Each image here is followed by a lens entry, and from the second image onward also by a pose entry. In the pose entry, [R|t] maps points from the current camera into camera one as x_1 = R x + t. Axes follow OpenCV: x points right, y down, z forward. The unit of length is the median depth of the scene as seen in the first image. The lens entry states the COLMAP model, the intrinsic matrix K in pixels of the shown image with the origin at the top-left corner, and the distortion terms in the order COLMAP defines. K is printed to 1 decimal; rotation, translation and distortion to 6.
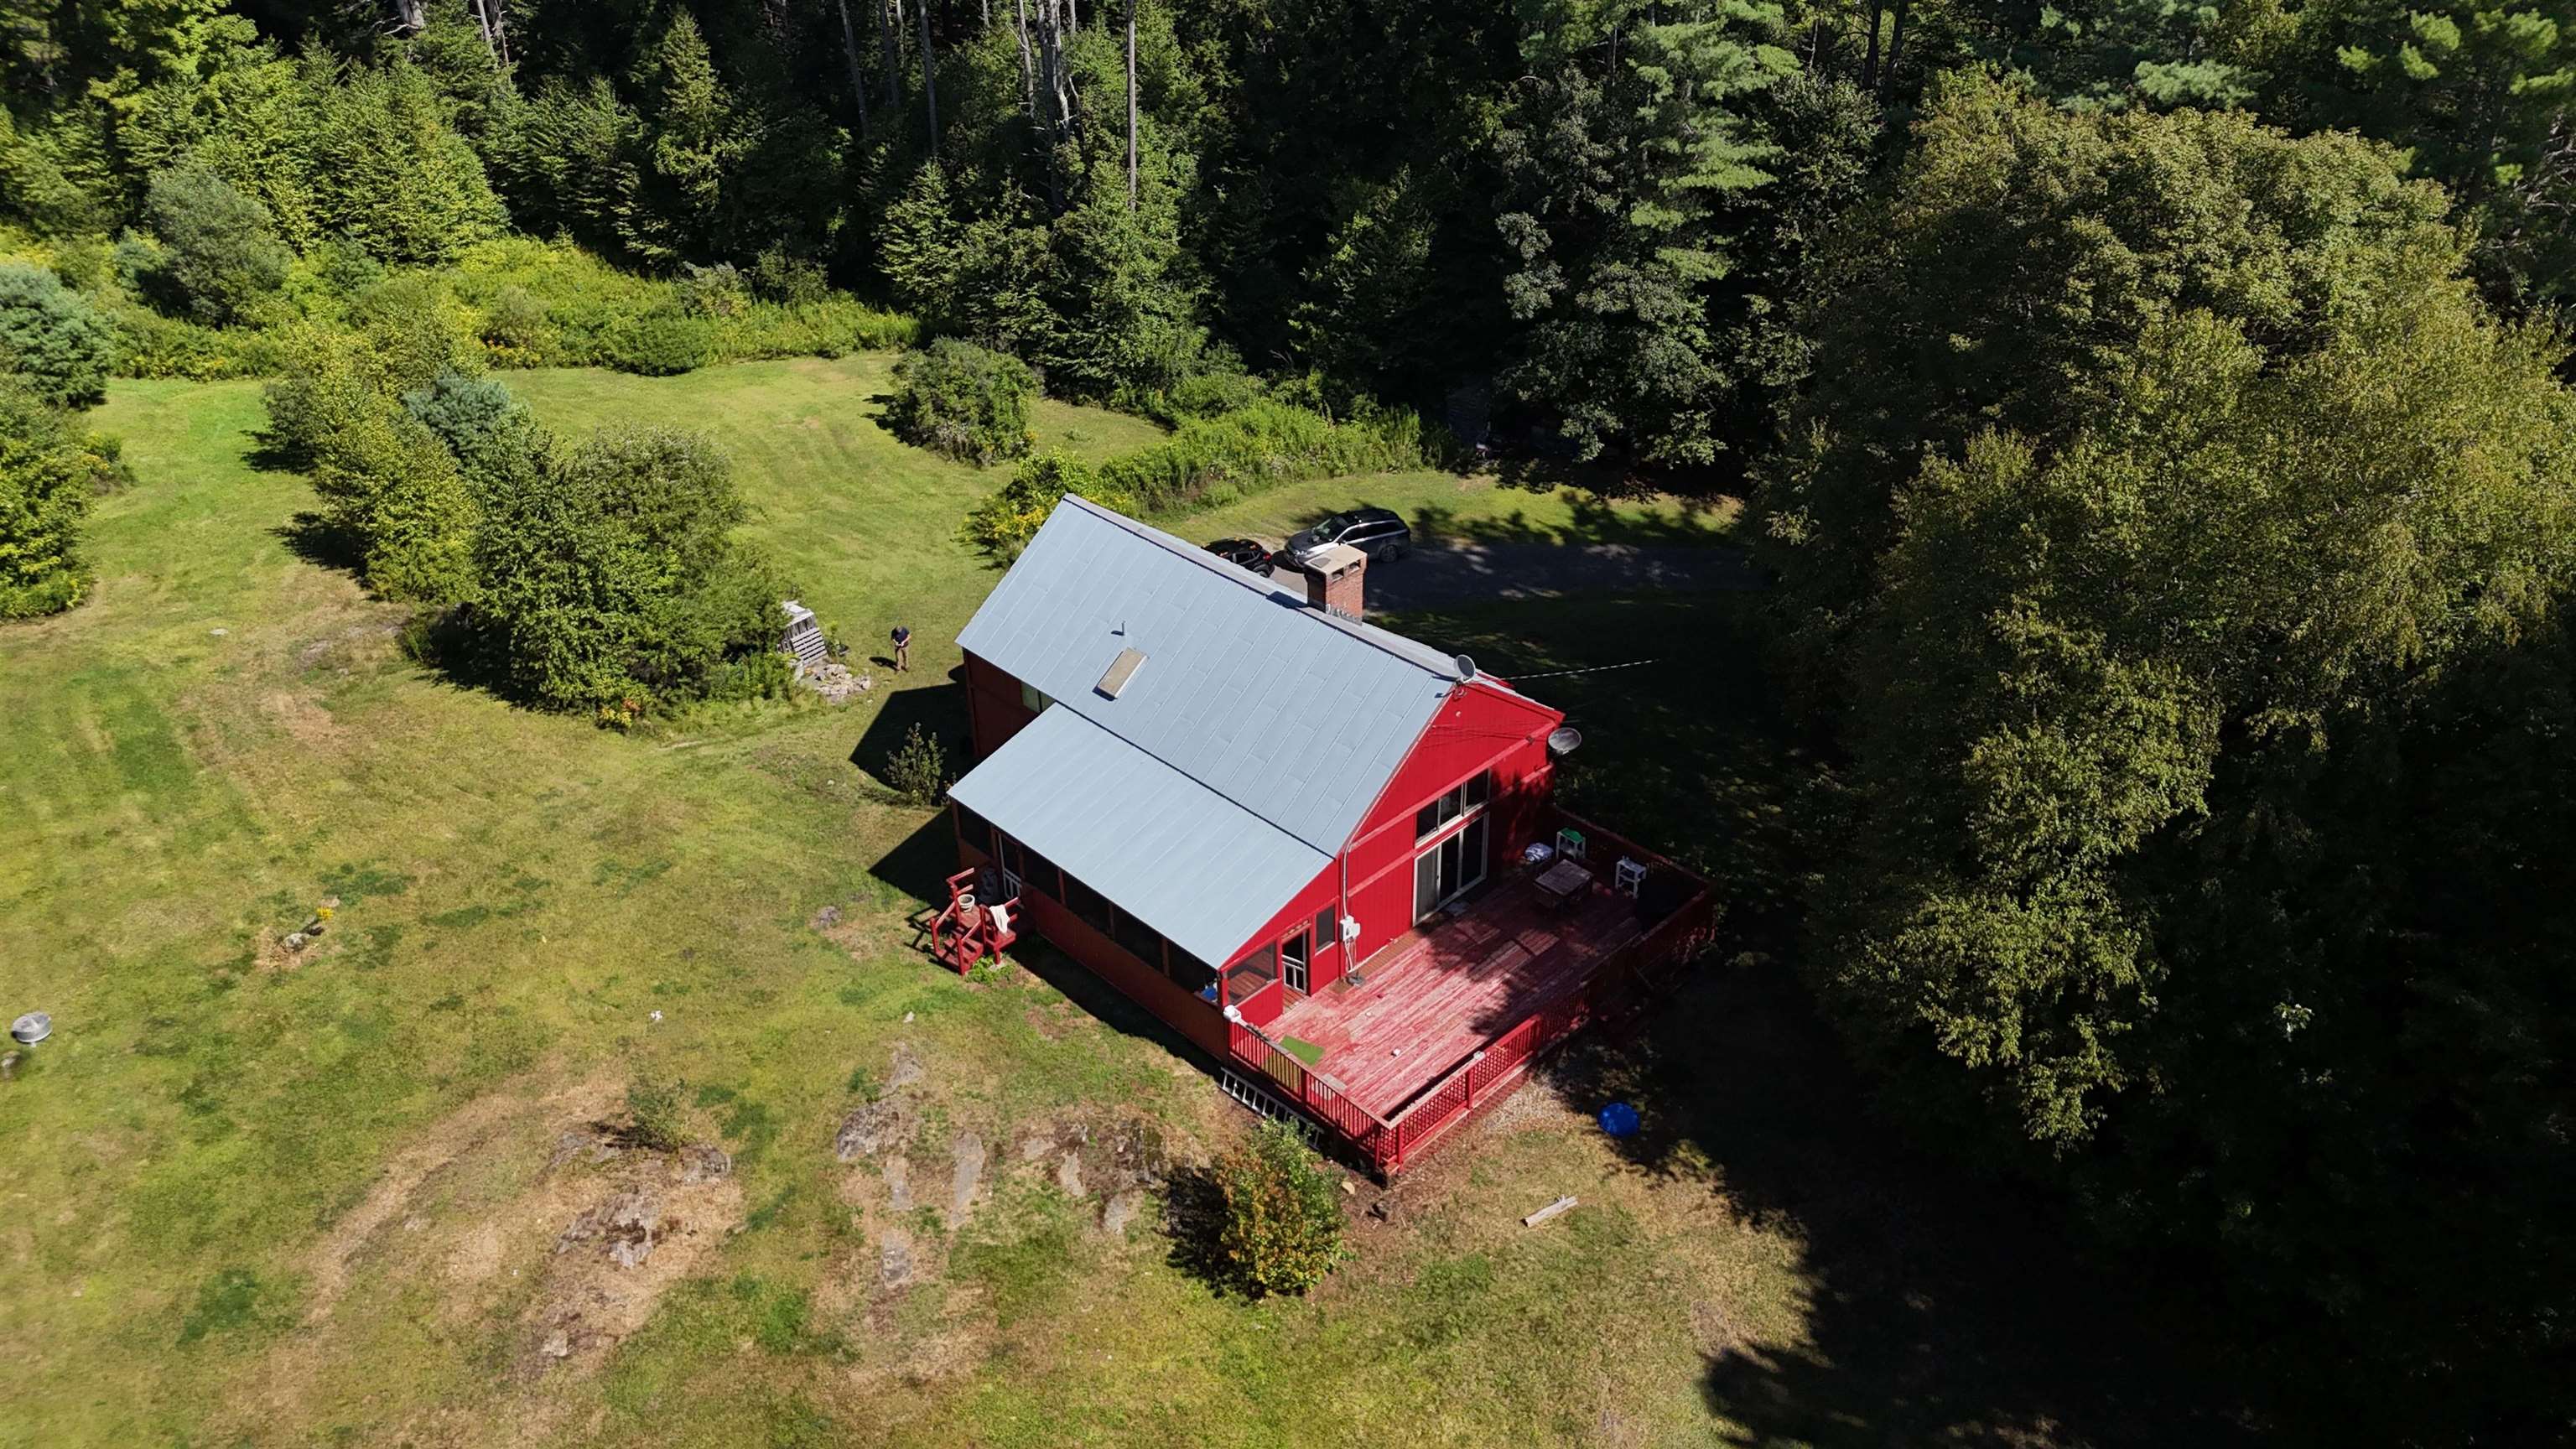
lens RADIAL K [[1873.8, 0, 1294.5], [0, 1873.8, 733.5], [0, 0, 1]] dist [0.076028, -0.078322]
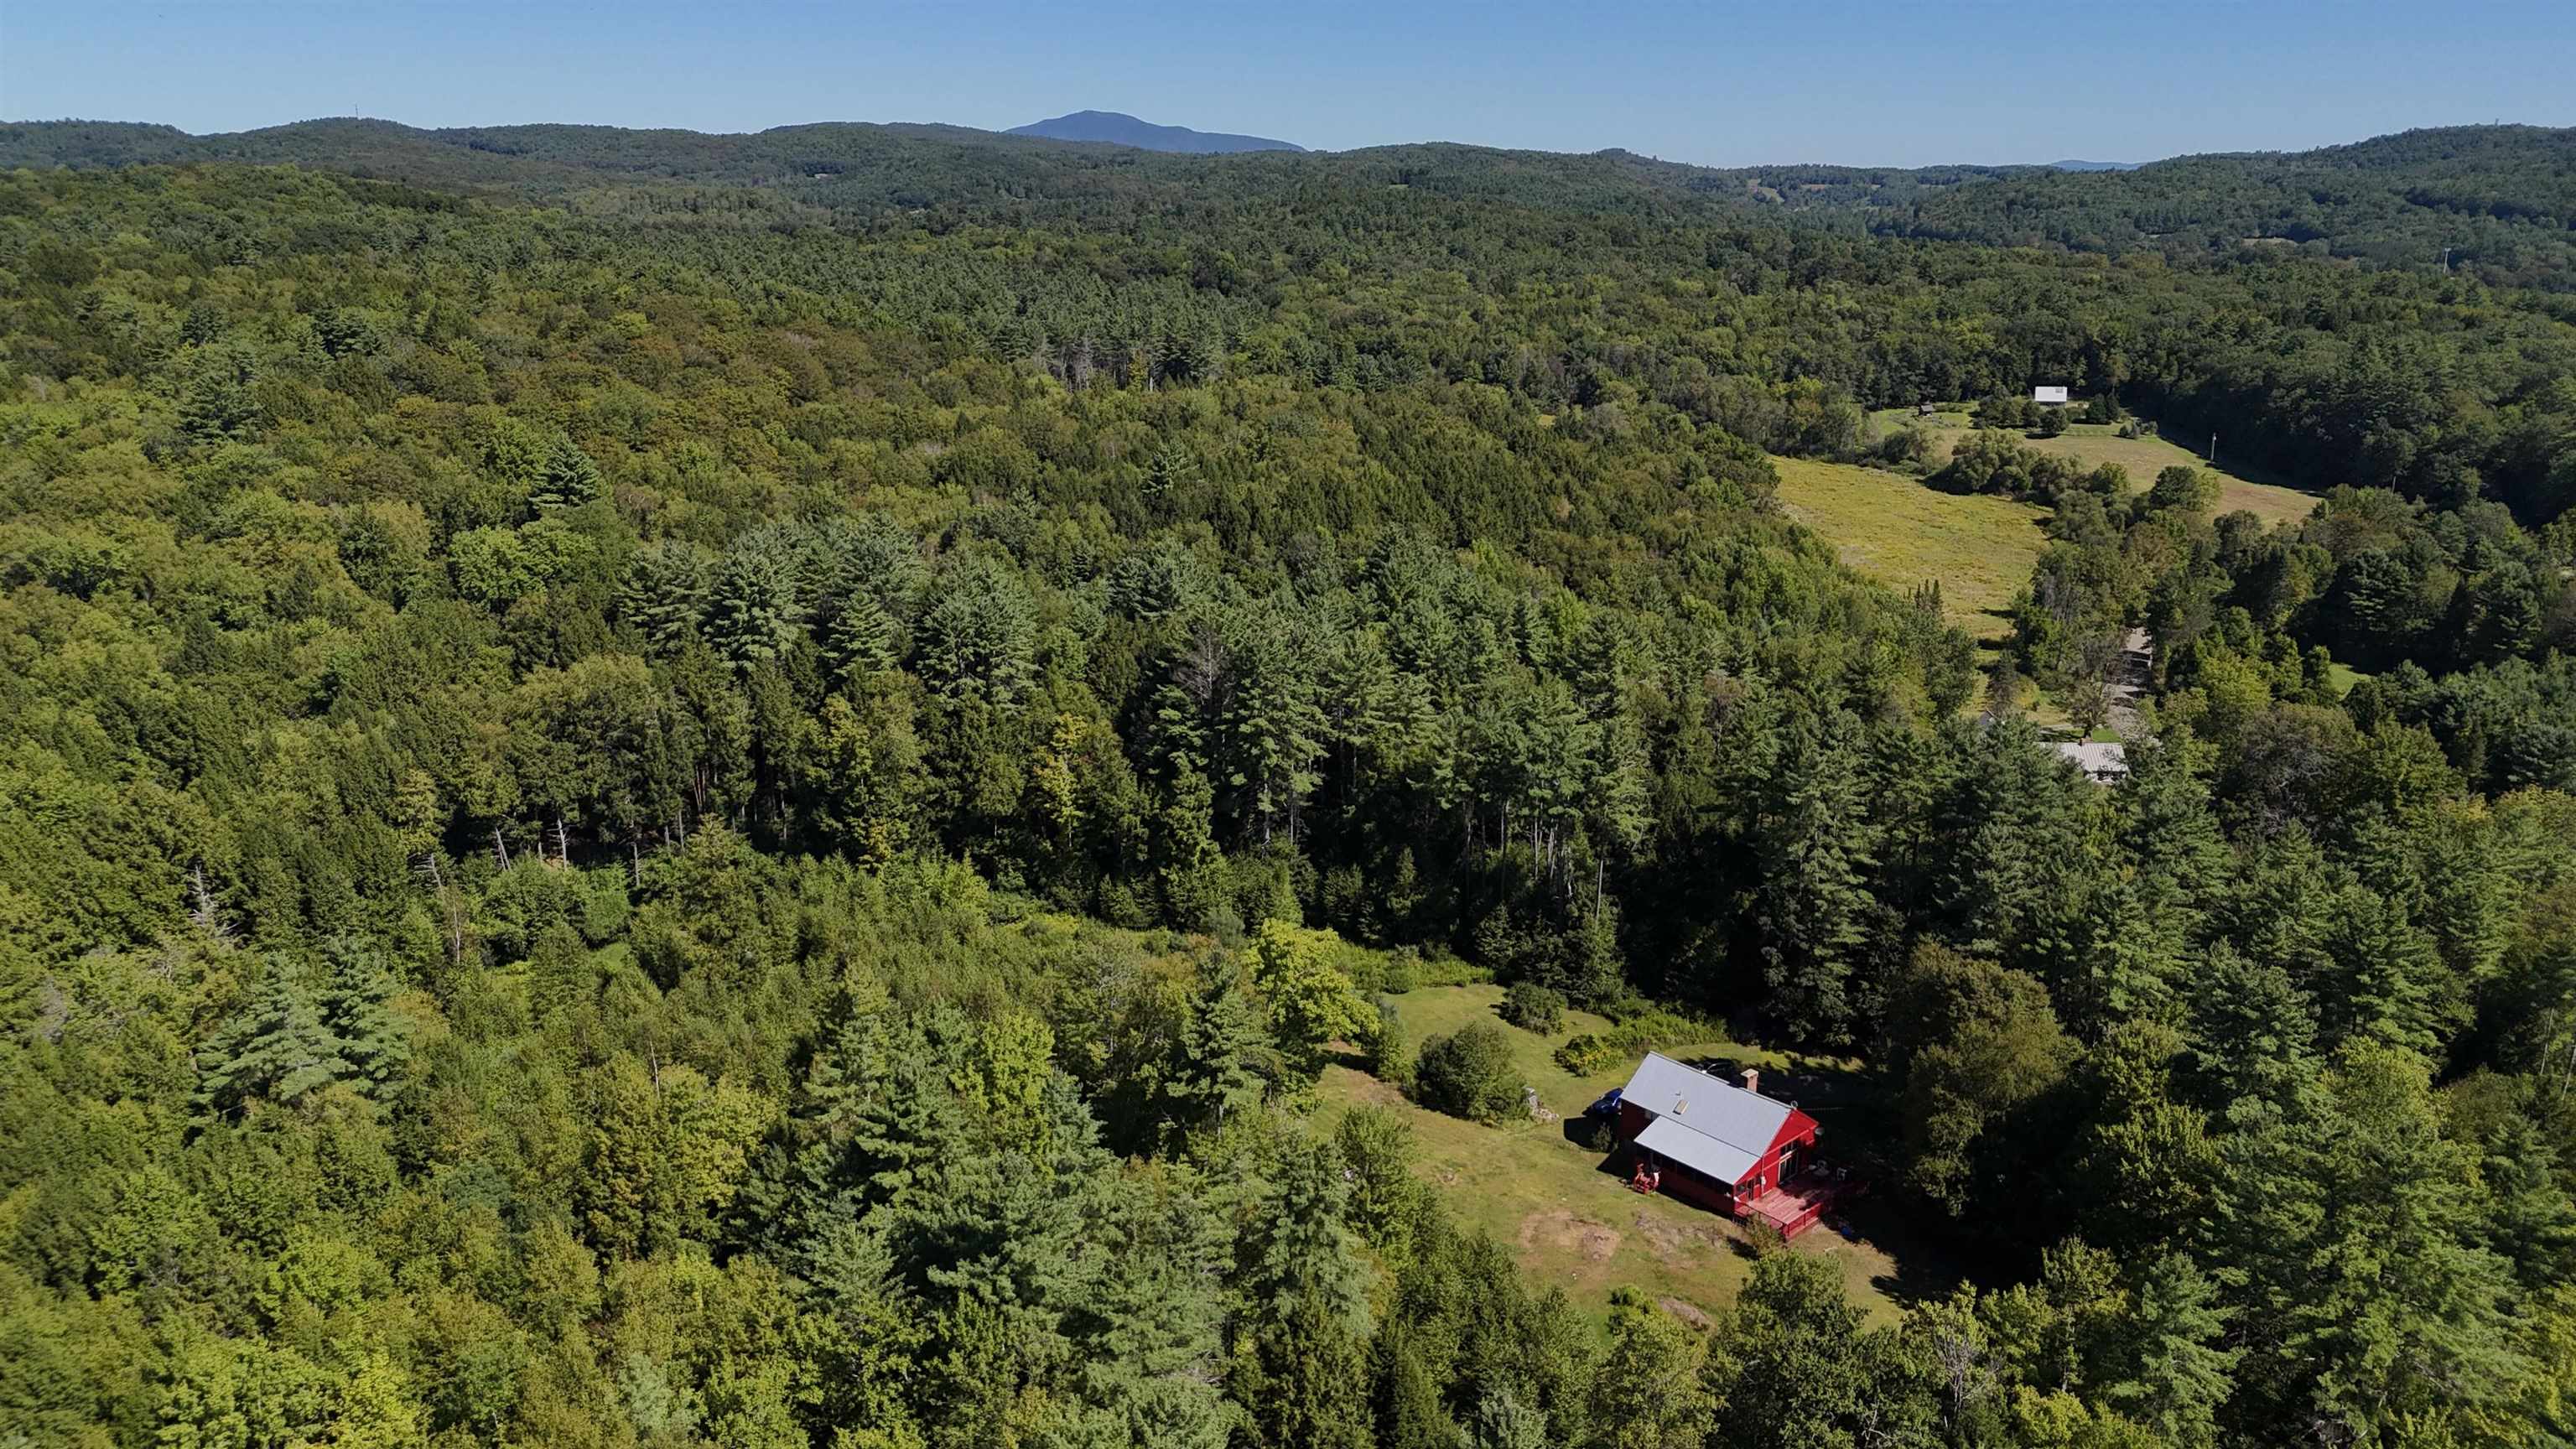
lens RADIAL K [[1801.2, 0, 1288.0], [0, 1801.2, 724.5], [0, 0, 1]] dist [0.066844, -0.229273]
pose [[0.998131, 0.017434, -0.058579, -0.411220], [-0.033839, 0.955783, -0.292119, 0.188395], [0.050896, 0.293555, 0.954586, -1.541710]]
